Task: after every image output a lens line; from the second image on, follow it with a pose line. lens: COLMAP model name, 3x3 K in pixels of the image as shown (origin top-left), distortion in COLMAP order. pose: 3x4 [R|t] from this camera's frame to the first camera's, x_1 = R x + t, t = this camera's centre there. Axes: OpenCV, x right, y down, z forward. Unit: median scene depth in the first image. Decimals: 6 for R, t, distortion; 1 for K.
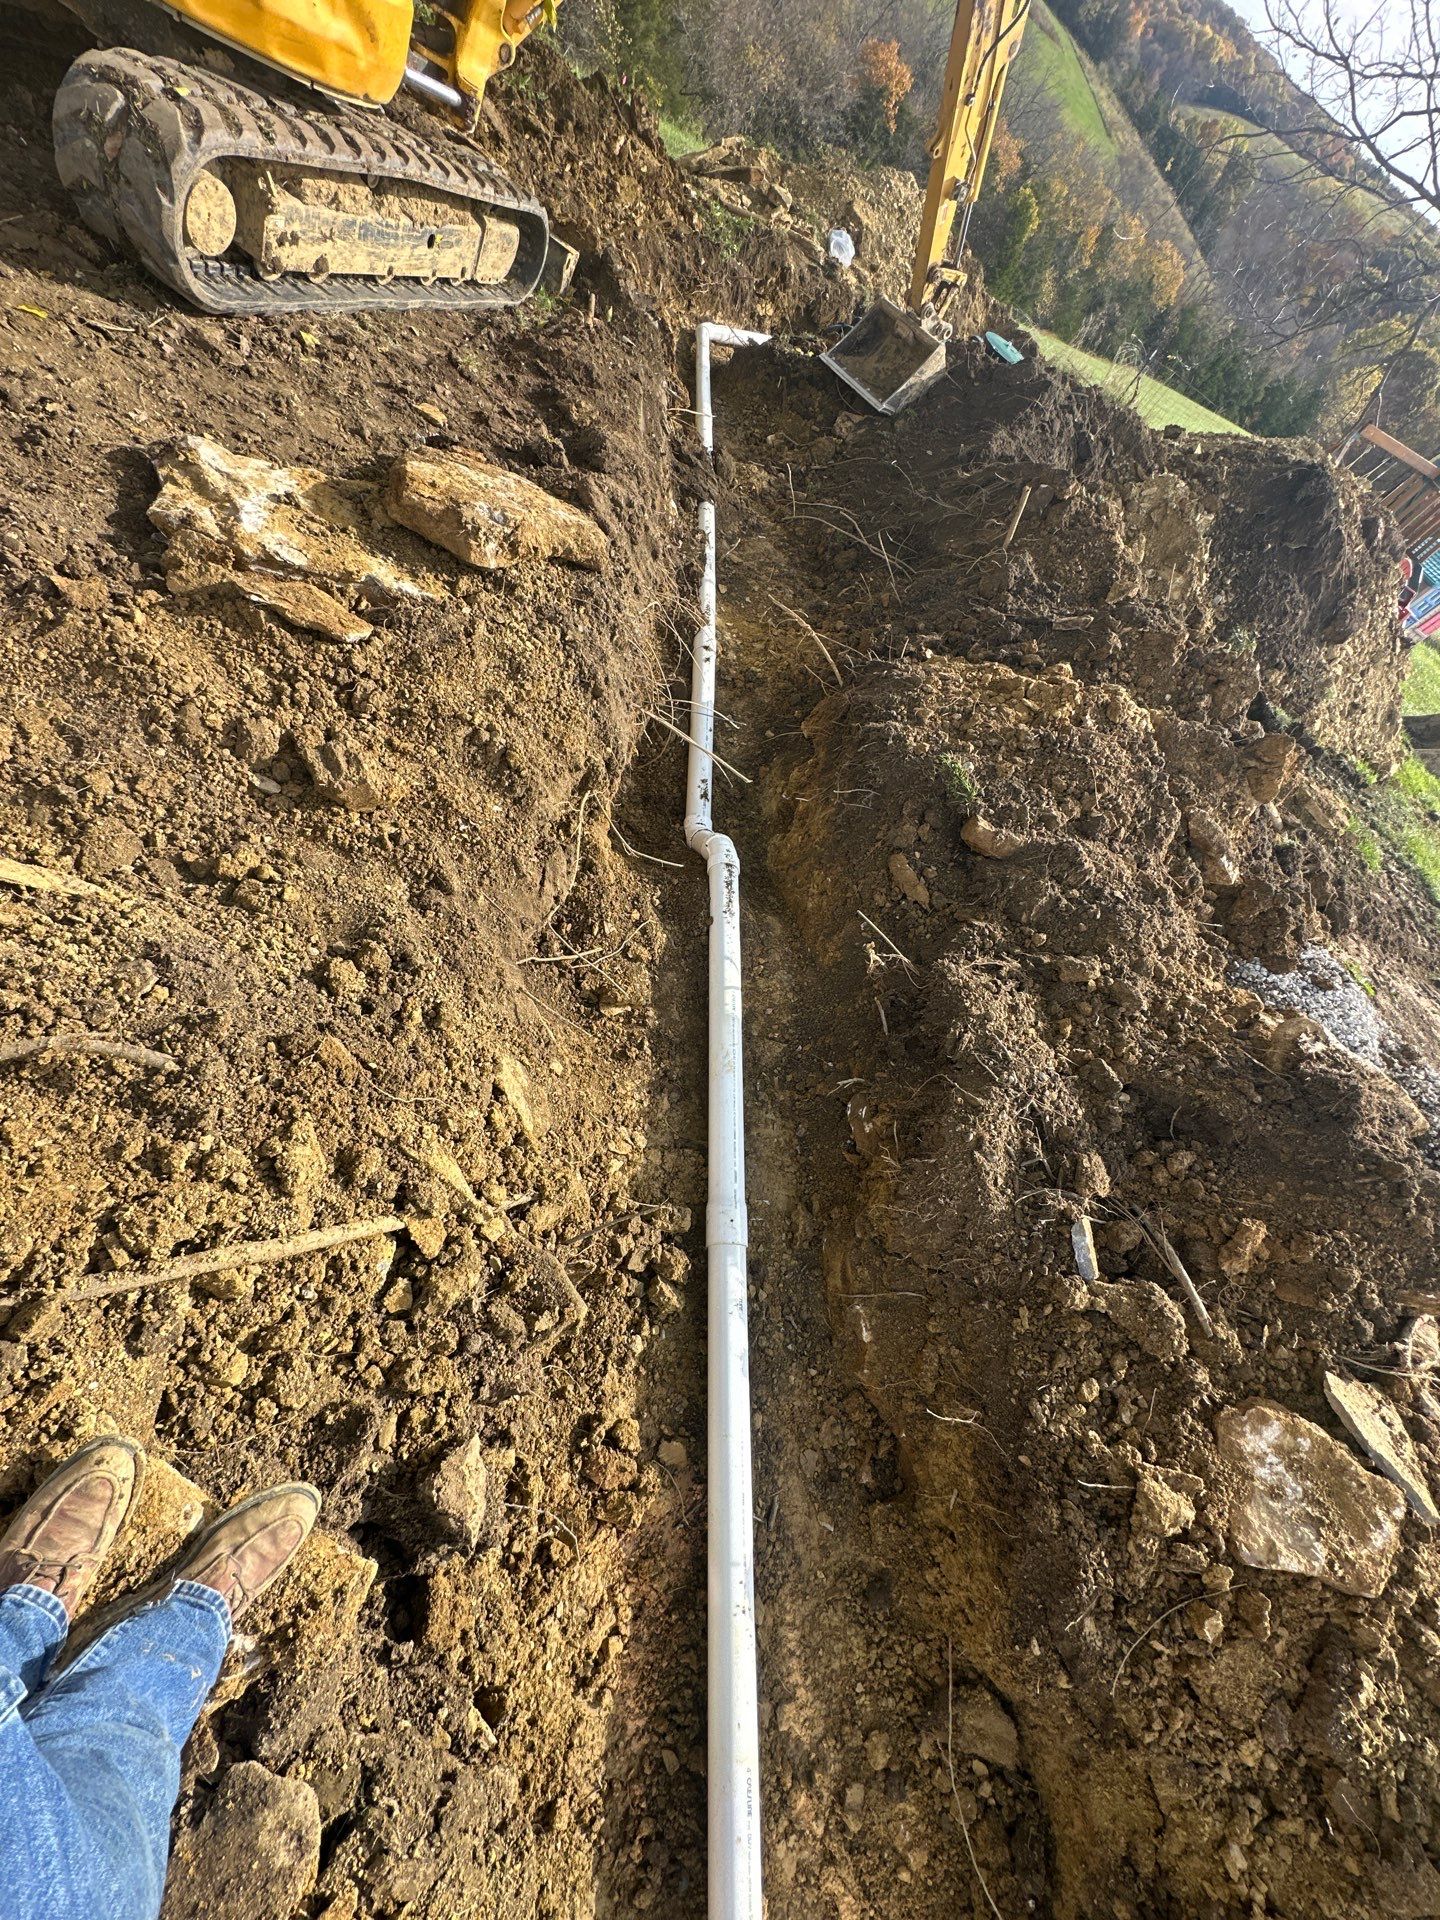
lens RADIAL K [[768.4, 0, 720.0], [0, 768.4, 960.0], [0, 0, 1]] dist [-0.001242, -0.000323]
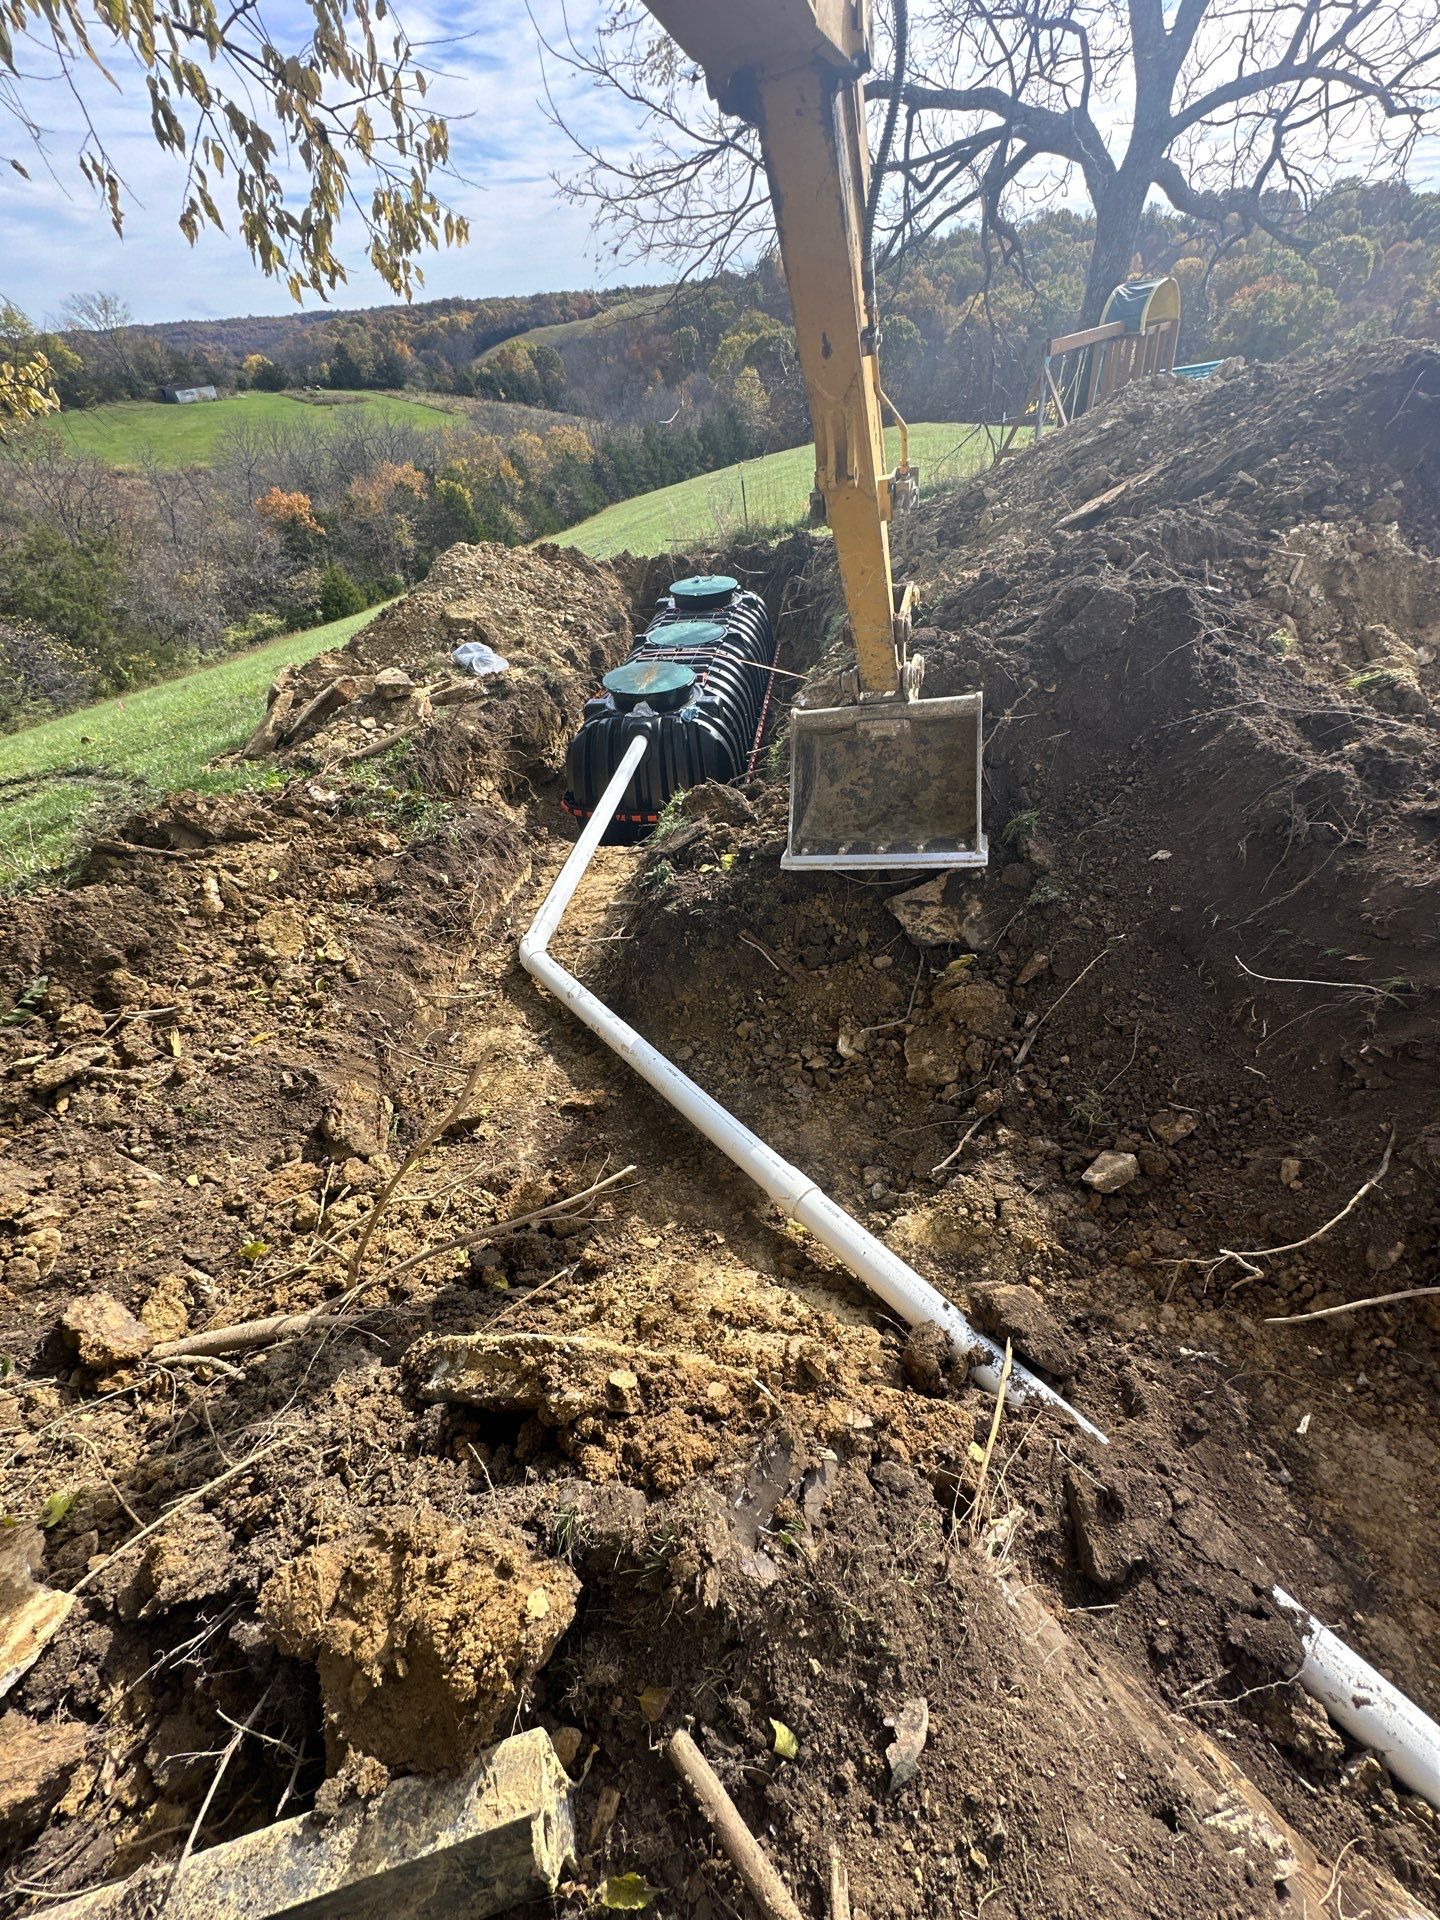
lens RADIAL K [[768.4, 0, 720.0], [0, 768.4, 960.0], [0, 0, 1]] dist [-0.001242, -0.000323]
pose [[0.659232, -0.740927, 0.128221, -0.004416], [0.751036, 0.640441, -0.160562, -0.465744], [0.036847, 0.202146, 0.978662, 0.346003]]
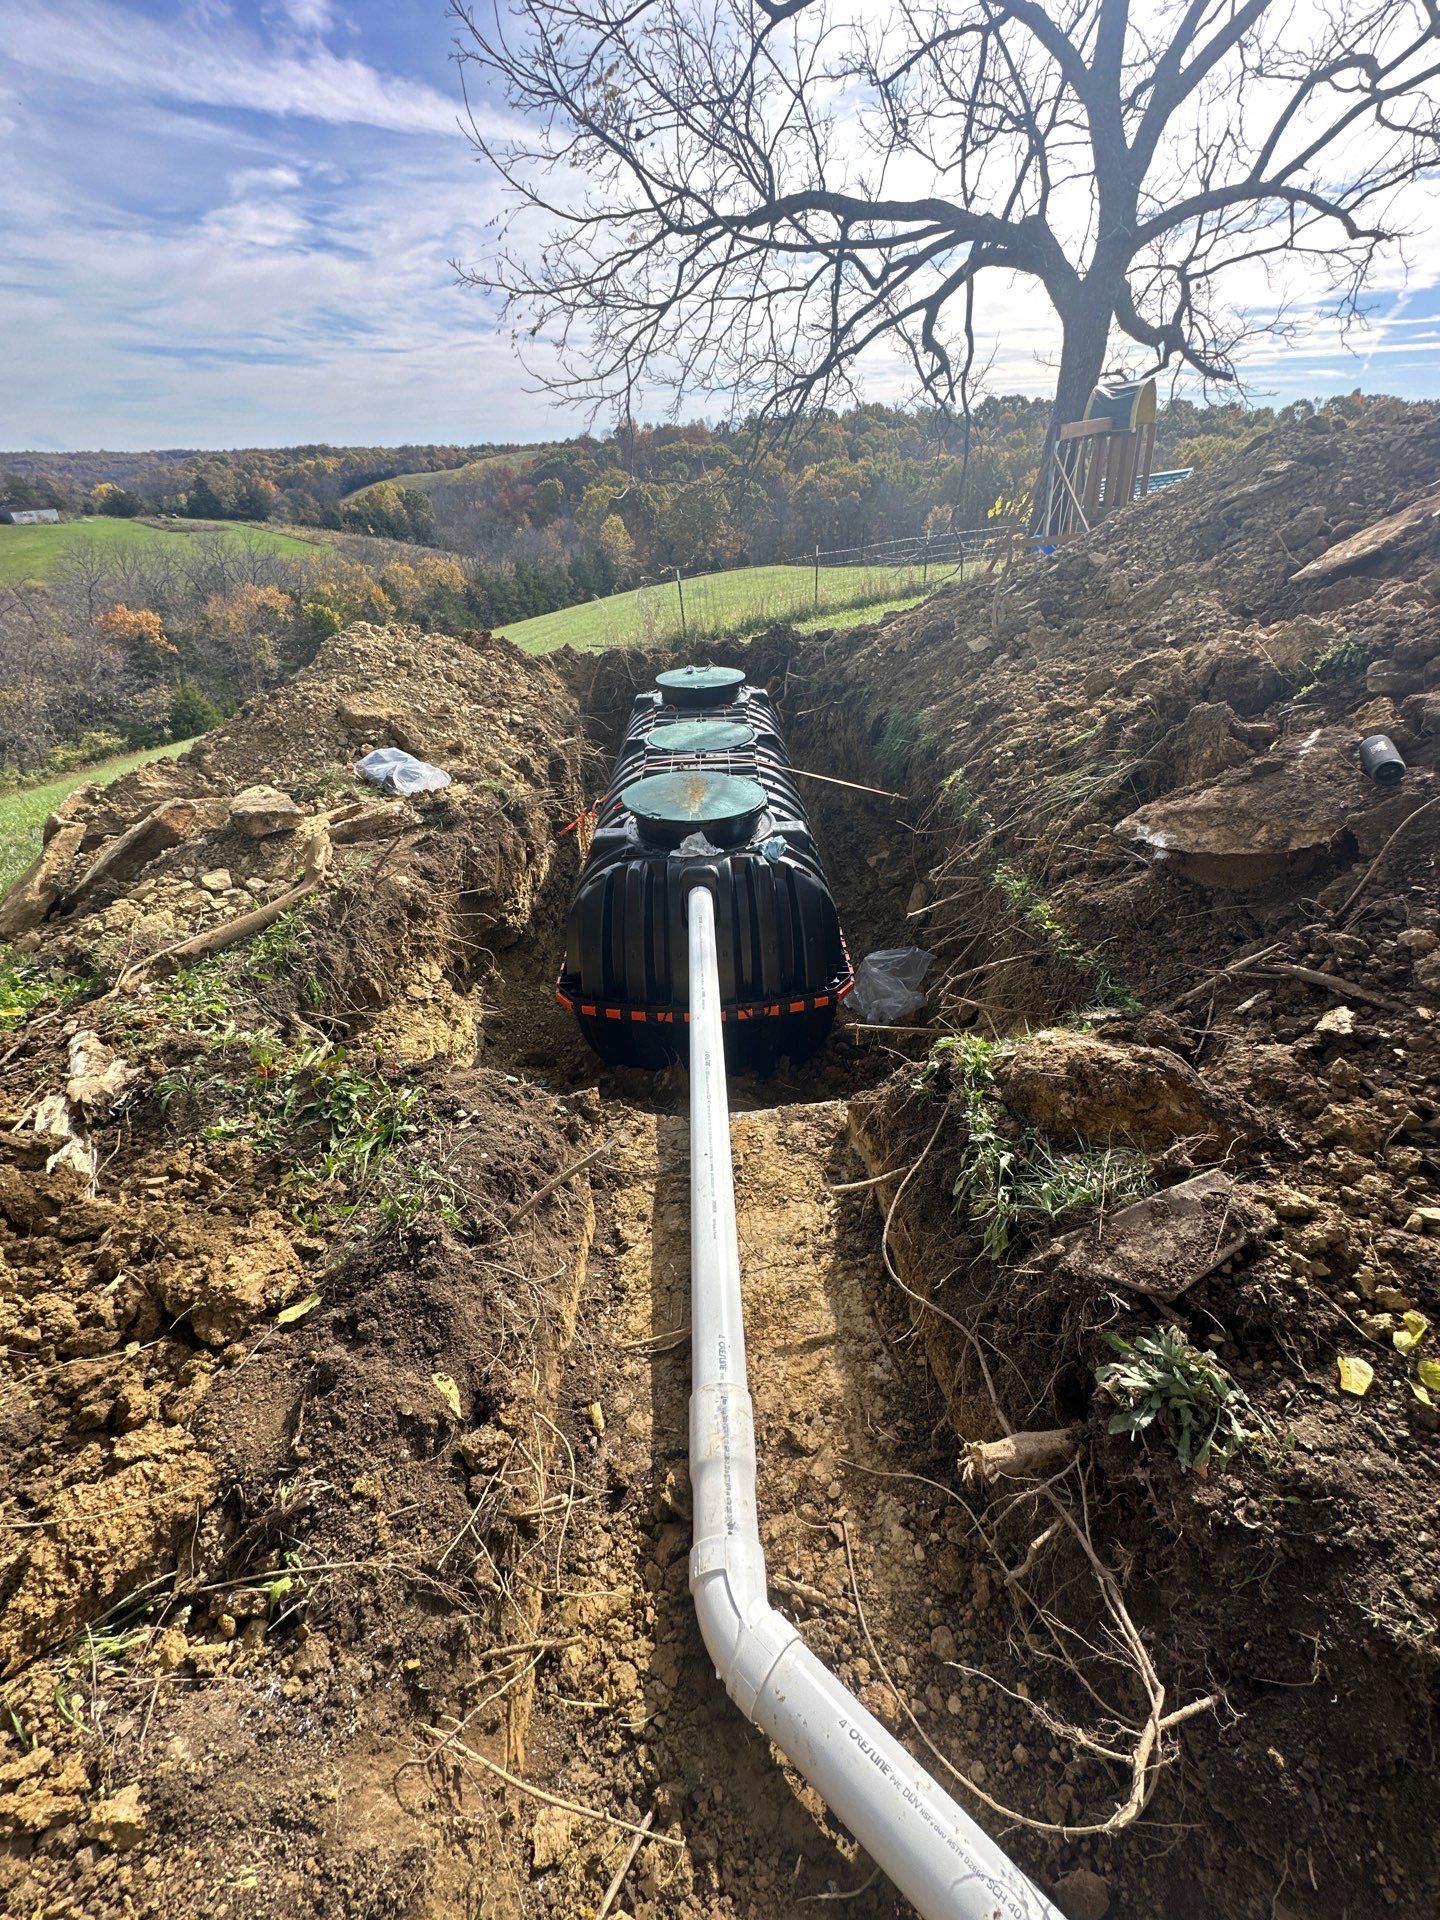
lens RADIAL K [[768.4, 0, 720.0], [0, 768.4, 960.0], [0, 0, 1]] dist [-0.001242, -0.000323]
pose [[0.583455, -0.745651, 0.321845, 0.025450], [0.807178, 0.576174, -0.128406, -0.661926], [-0.089693, 0.334705, 0.938045, 0.581690]]
